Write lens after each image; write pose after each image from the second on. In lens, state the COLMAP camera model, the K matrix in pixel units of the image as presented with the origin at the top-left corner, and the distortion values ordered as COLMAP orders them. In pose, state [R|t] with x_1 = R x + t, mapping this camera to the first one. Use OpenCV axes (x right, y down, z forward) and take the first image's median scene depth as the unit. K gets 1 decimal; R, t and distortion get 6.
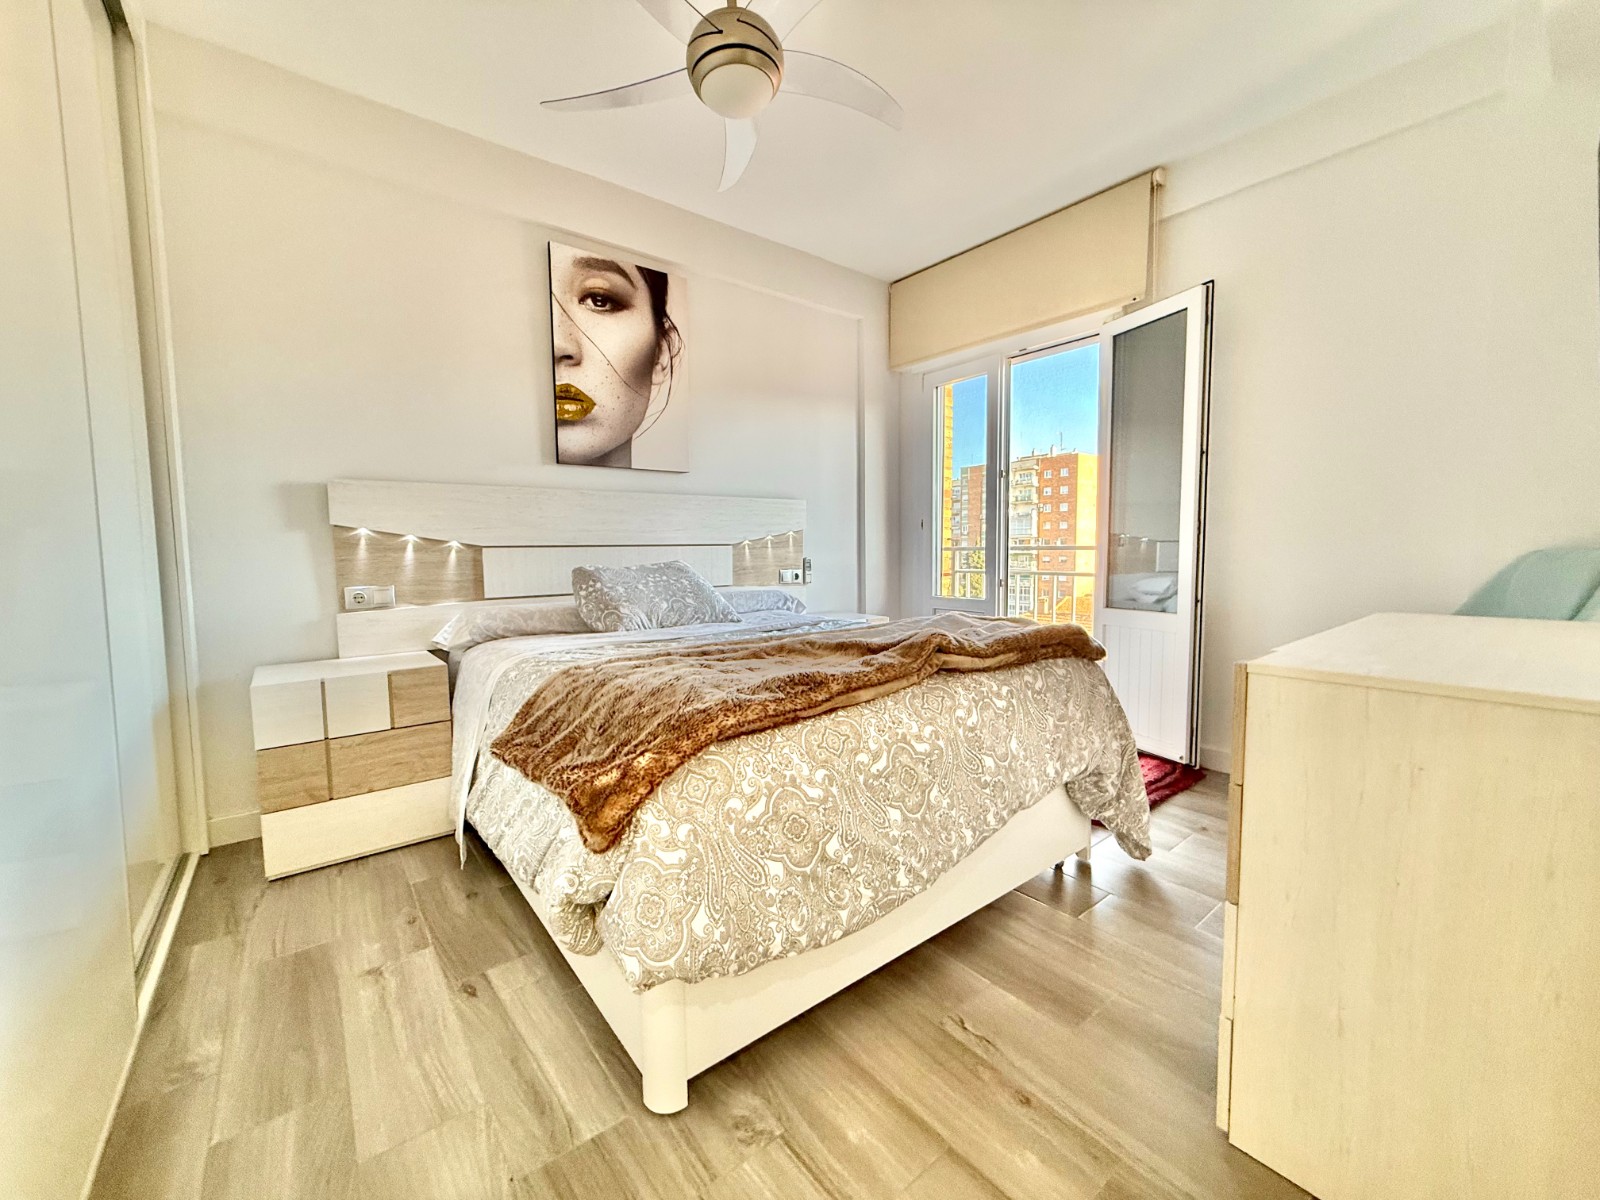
lens RADIAL K [[646.5, 0, 797.6], [0, 646.5, 599.9], [0, 0, 1]] dist [0.000977, -0.000459]
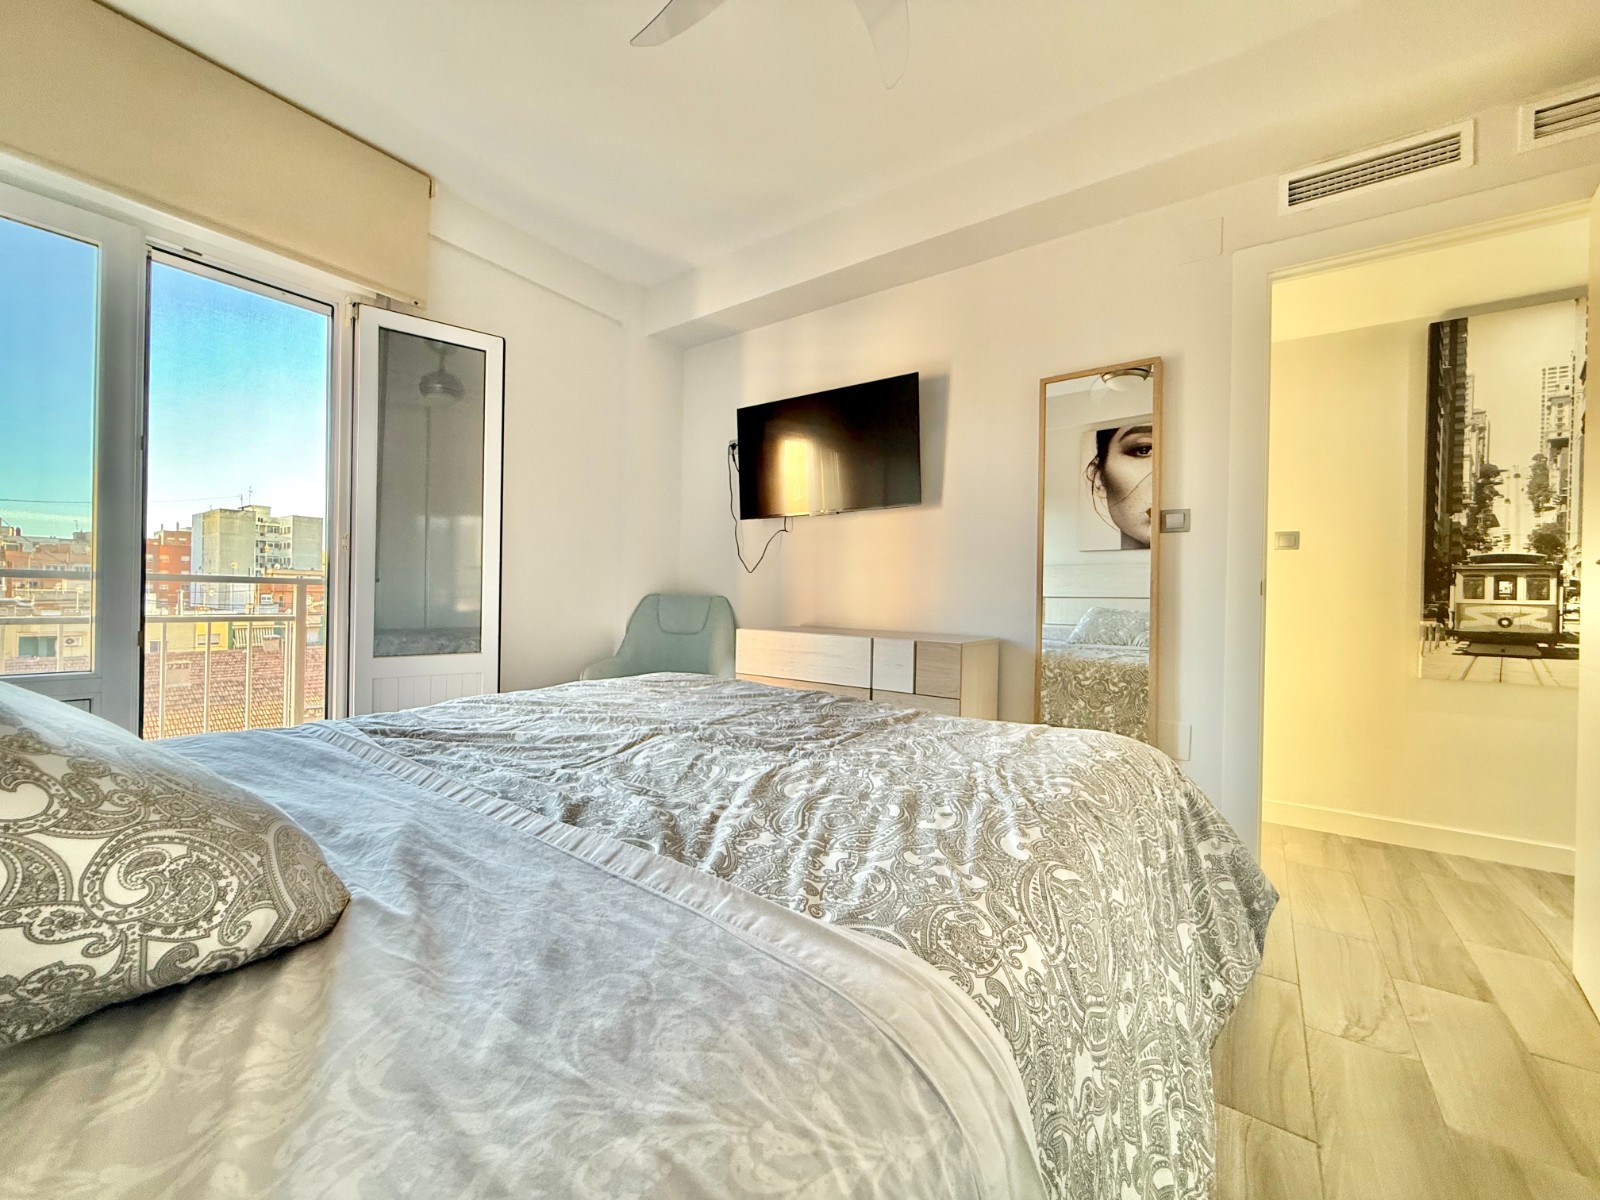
lens RADIAL K [[632.5, 0, 791.2], [0, 632.5, 597.5], [0, 0, 1]] dist [0.000293, 0.000002]
pose [[-0.264398, 0.004707, 0.964402, -0.491760], [0.059188, 0.998182, 0.011355, -0.048710], [-0.962596, 0.060083, -0.264196, 0.842353]]
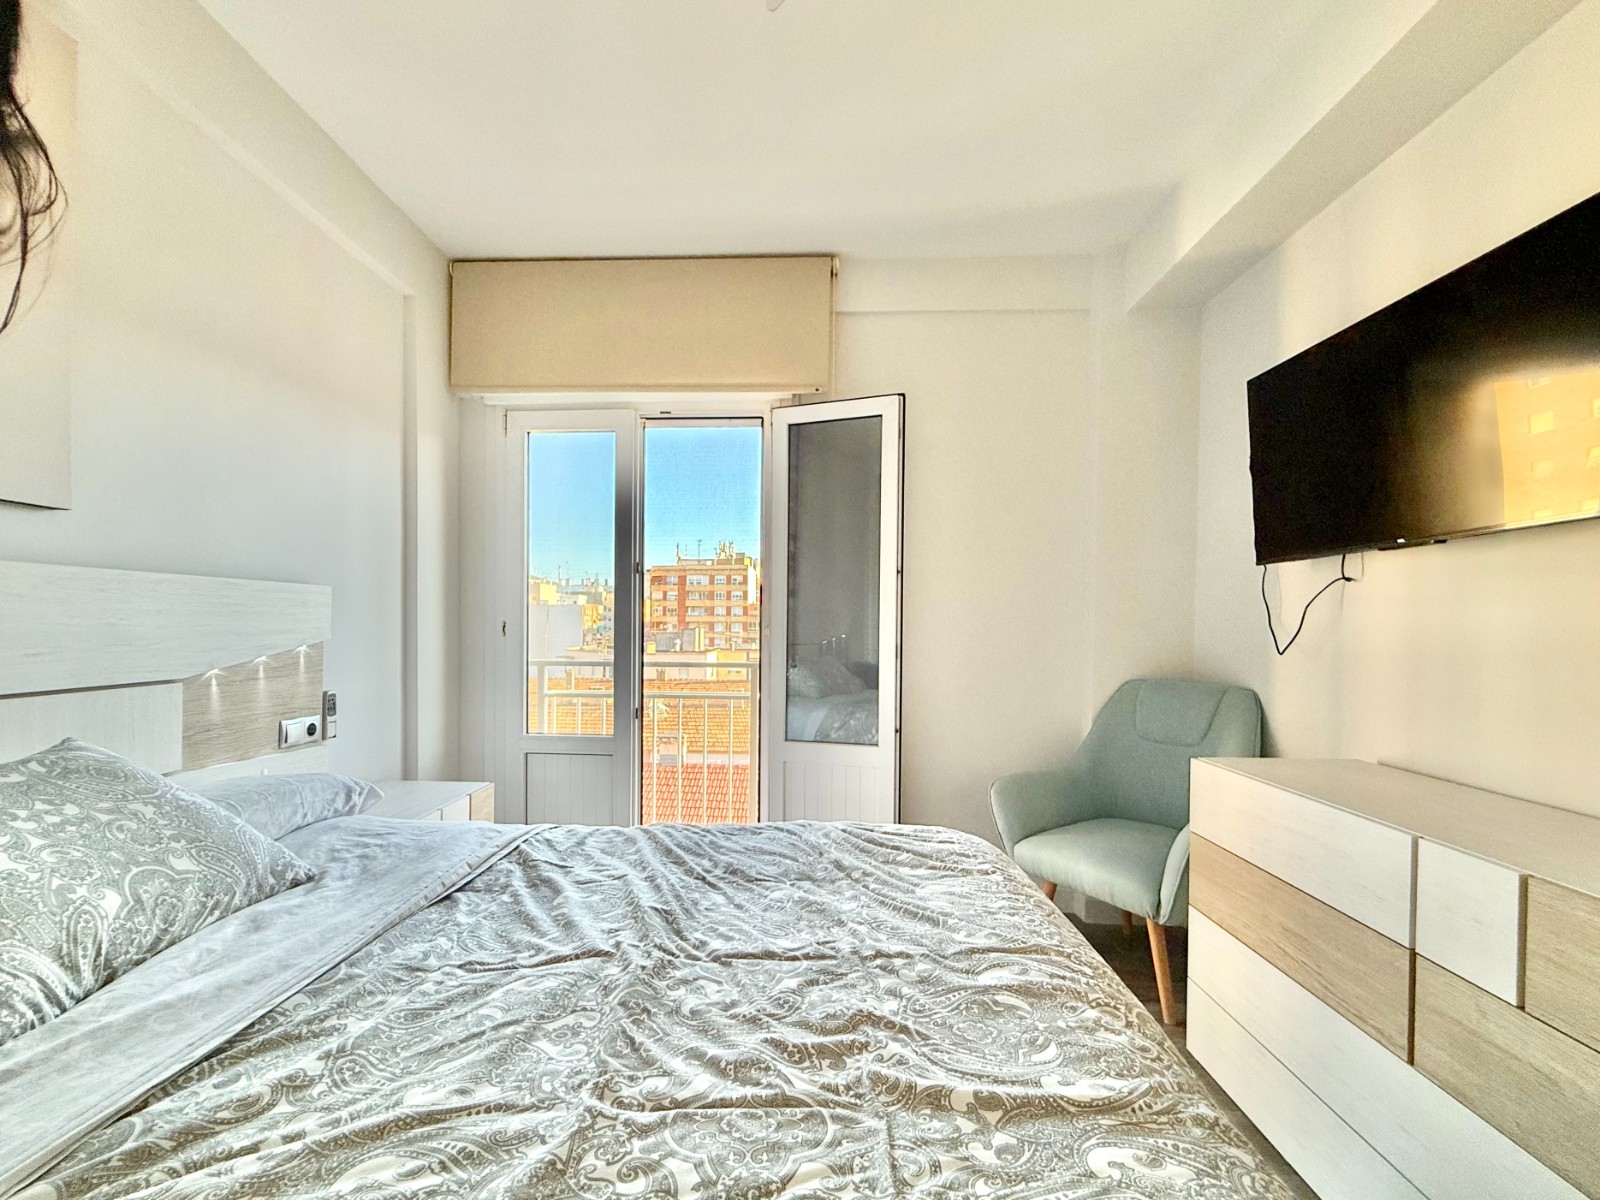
lens RADIAL K [[688.6, 0, 761.0], [0, 688.6, 635.8], [0, 0, 1]] dist [-0.001908, -0.000145]
pose [[0.666882, 0.004126, 0.745152, -0.251387], [0.044230, 0.998002, -0.045110, -0.101721], [-0.743850, 0.063042, 0.665367, 0.503815]]
